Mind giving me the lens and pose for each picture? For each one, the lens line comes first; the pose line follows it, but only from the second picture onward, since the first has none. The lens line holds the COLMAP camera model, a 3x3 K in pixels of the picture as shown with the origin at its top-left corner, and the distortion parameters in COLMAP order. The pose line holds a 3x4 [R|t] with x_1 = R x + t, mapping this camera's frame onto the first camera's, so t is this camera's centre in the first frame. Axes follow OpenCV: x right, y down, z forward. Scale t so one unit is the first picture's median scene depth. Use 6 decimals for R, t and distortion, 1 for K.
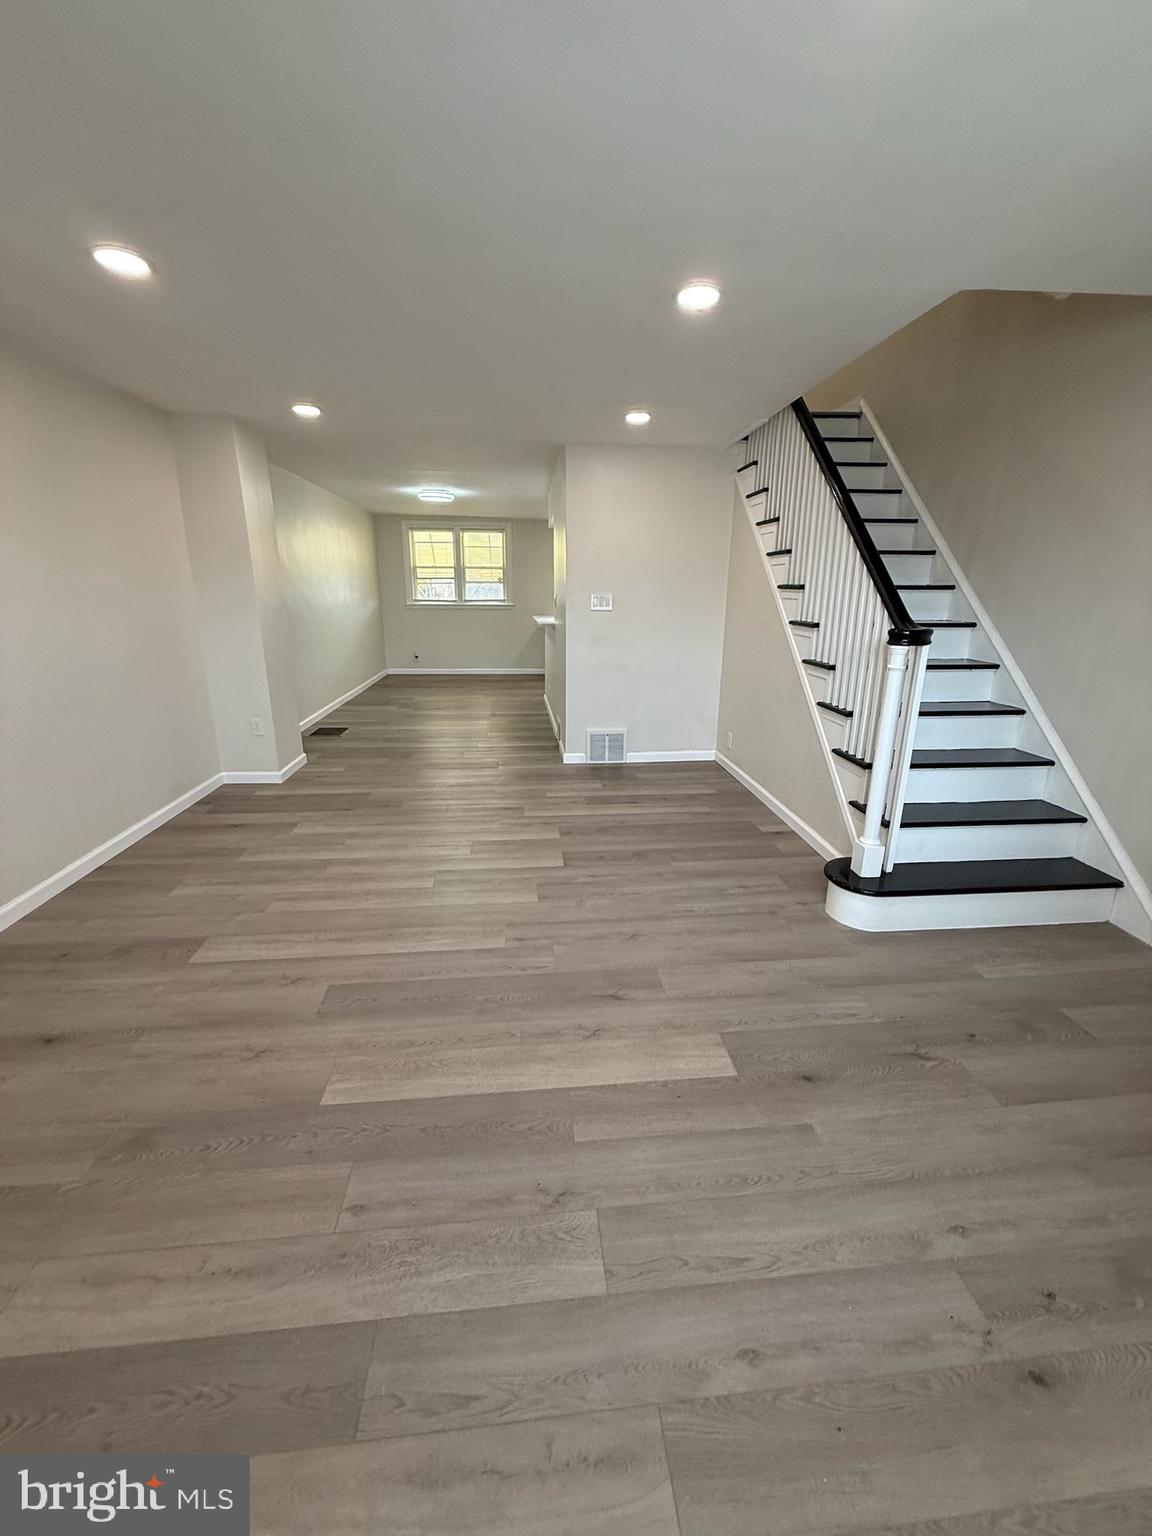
lens RADIAL K [[616.7, 0, 571.8], [0, 616.7, 762.6], [0, 0, 1]] dist [0.000160, 0.001430]
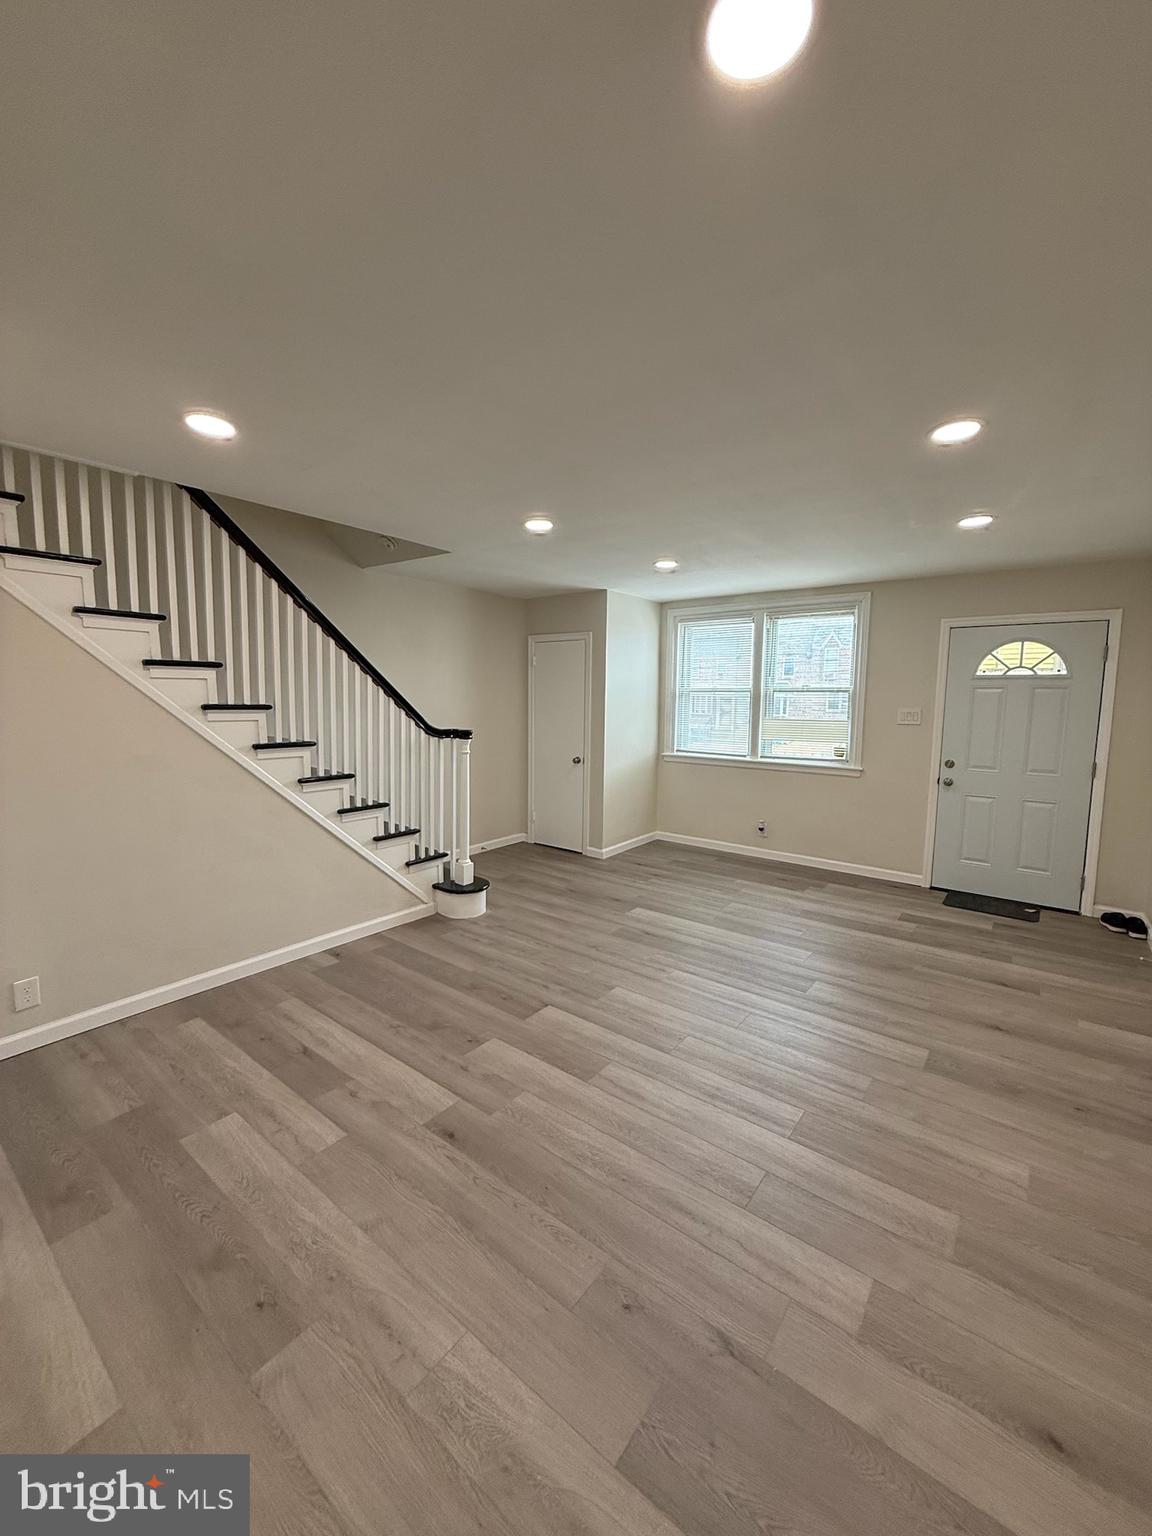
lens RADIAL K [[616.7, 0, 580.2], [0, 616.7, 758.5], [0, 0, 1]] dist [0.000160, 0.001430]
pose [[-0.739621, -0.085085, 0.667624, -0.748524], [0.166292, 0.938116, 0.303783, -0.536164], [-0.652157, 0.335705, -0.679701, 1.738700]]
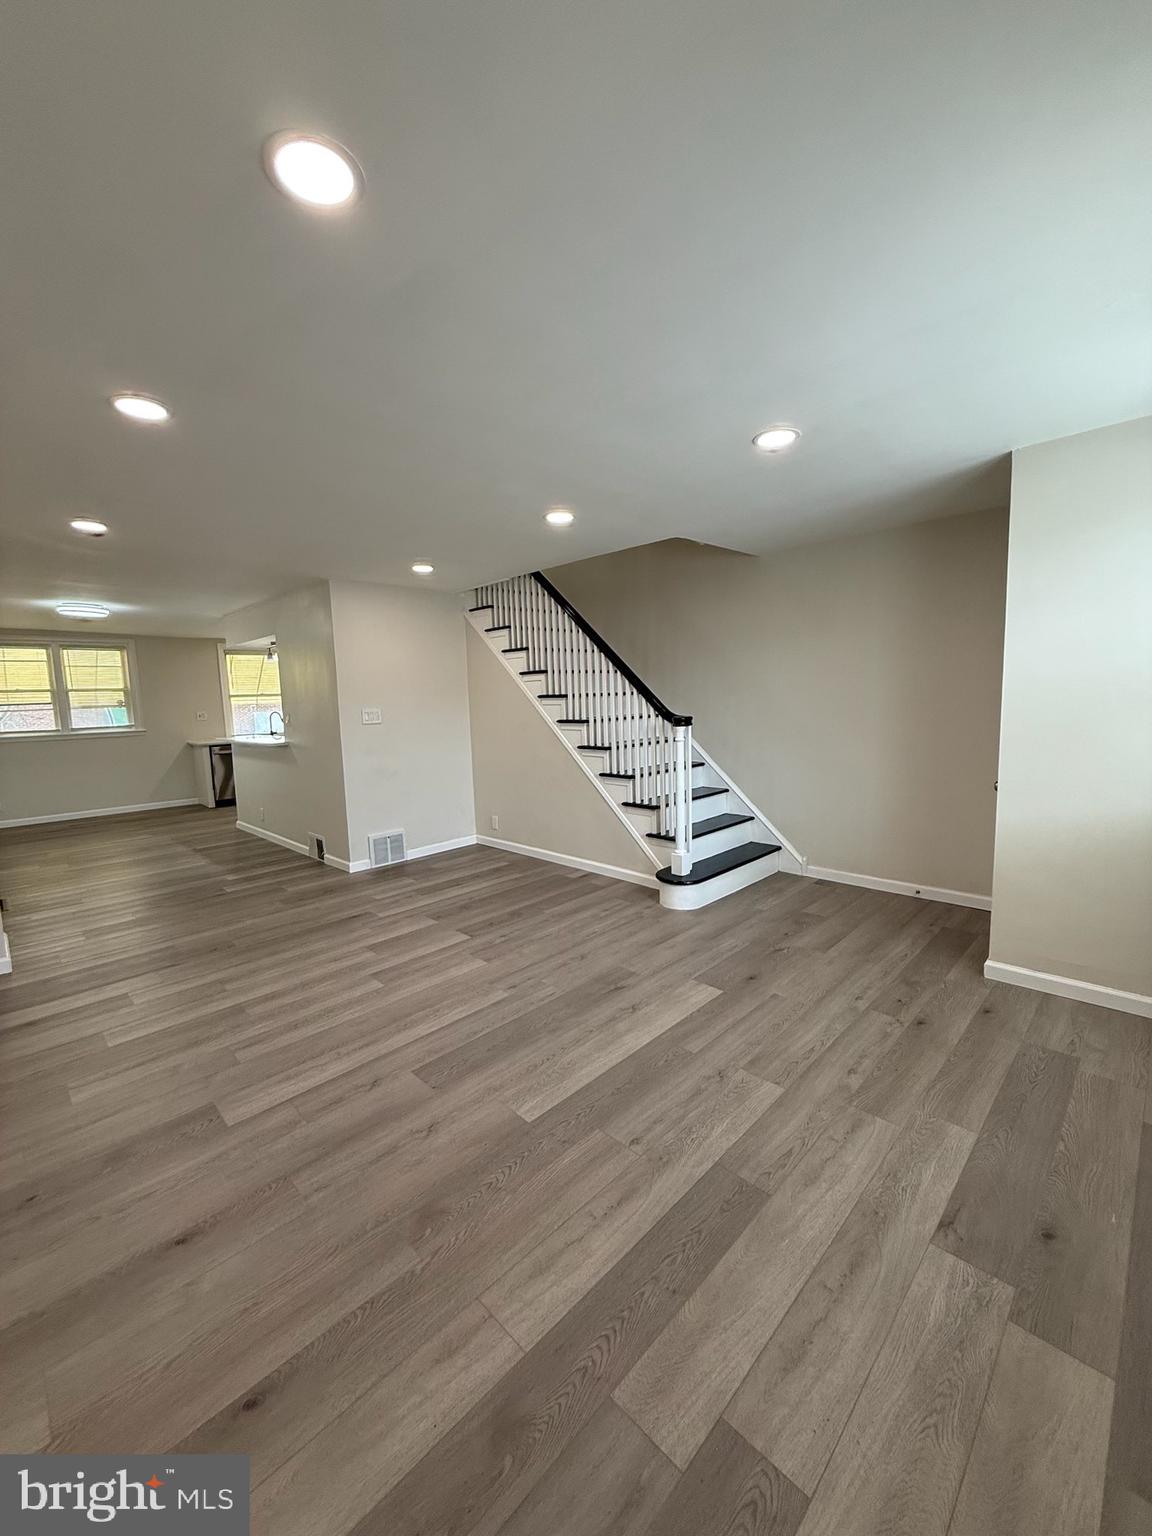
lens RADIAL K [[616.7, 0, 577.9], [0, 616.7, 764.4], [0, 0, 1]] dist [0.000160, 0.001430]
pose [[0.767732, -0.102244, 0.632561, -0.649284], [0.210855, 0.972520, -0.098720, 0.012263], [-0.605084, 0.209169, 0.768193, -0.075349]]
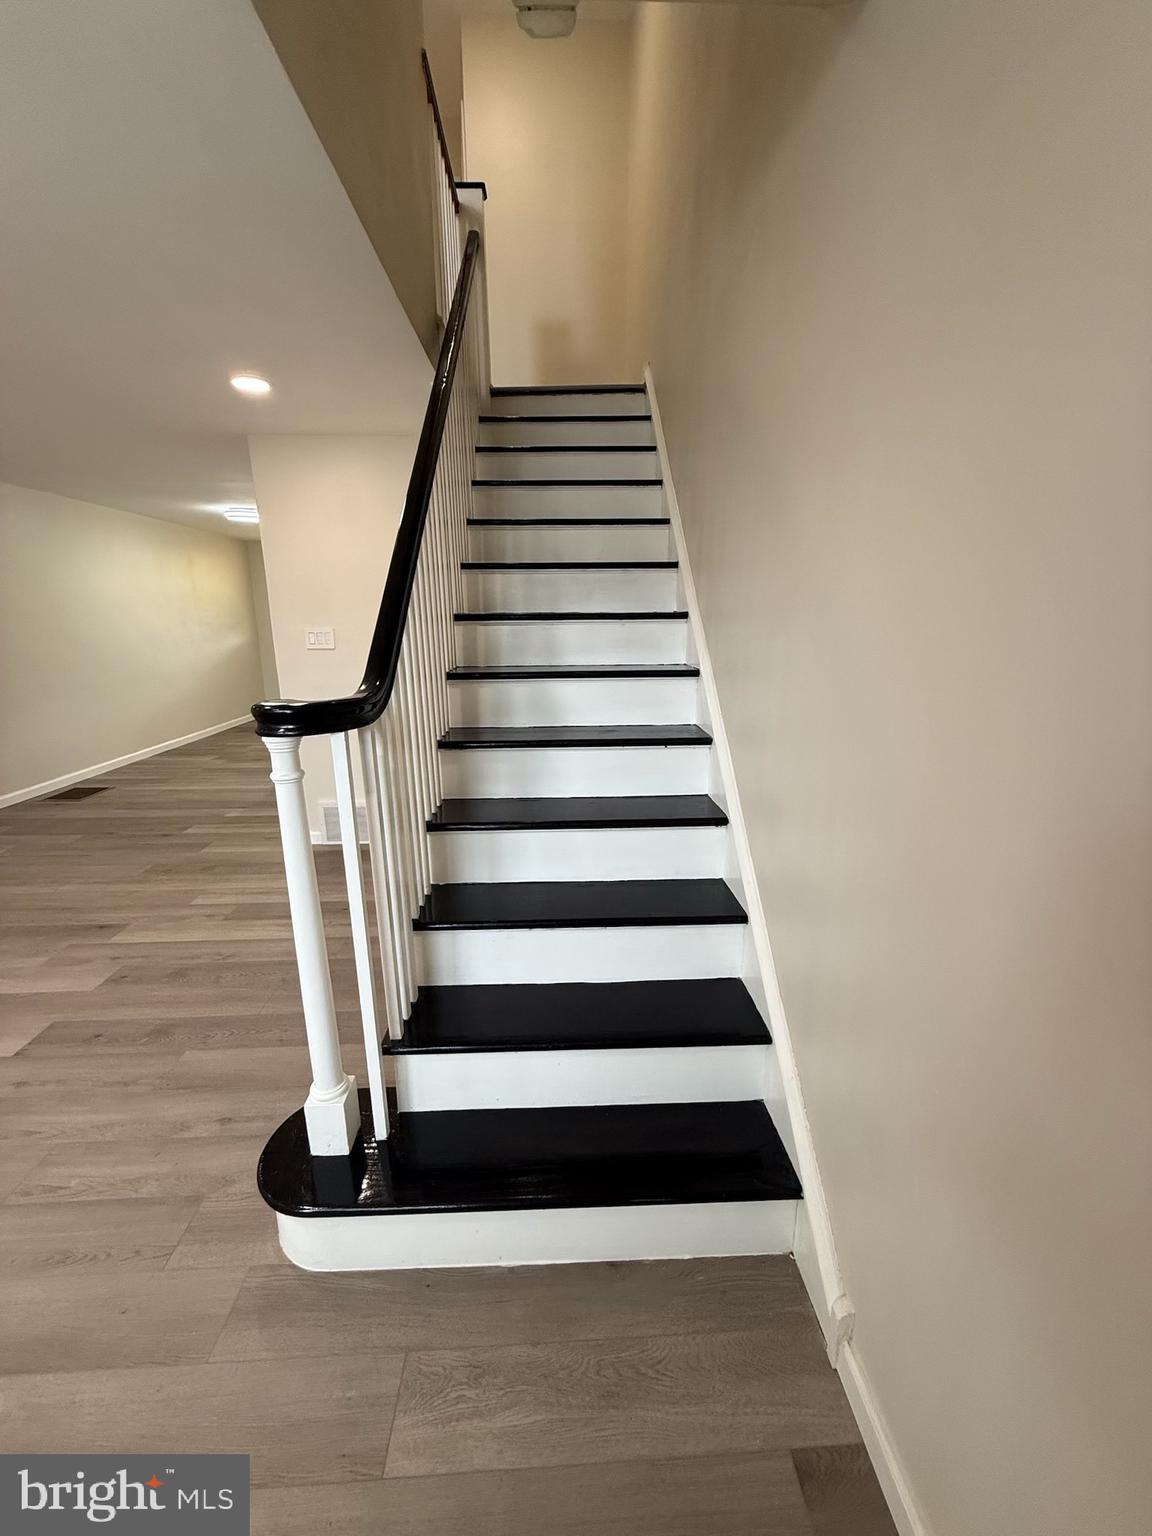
lens RADIAL K [[616.7, 0, 575.4], [0, 616.7, 763.7], [0, 0, 1]] dist [0.000160, 0.001430]
pose [[0.999052, 0.000243, -0.043543, 0.699228], [-0.002092, 0.999098, -0.042421, -0.126730], [0.043493, 0.042471, 0.998151, 0.447305]]
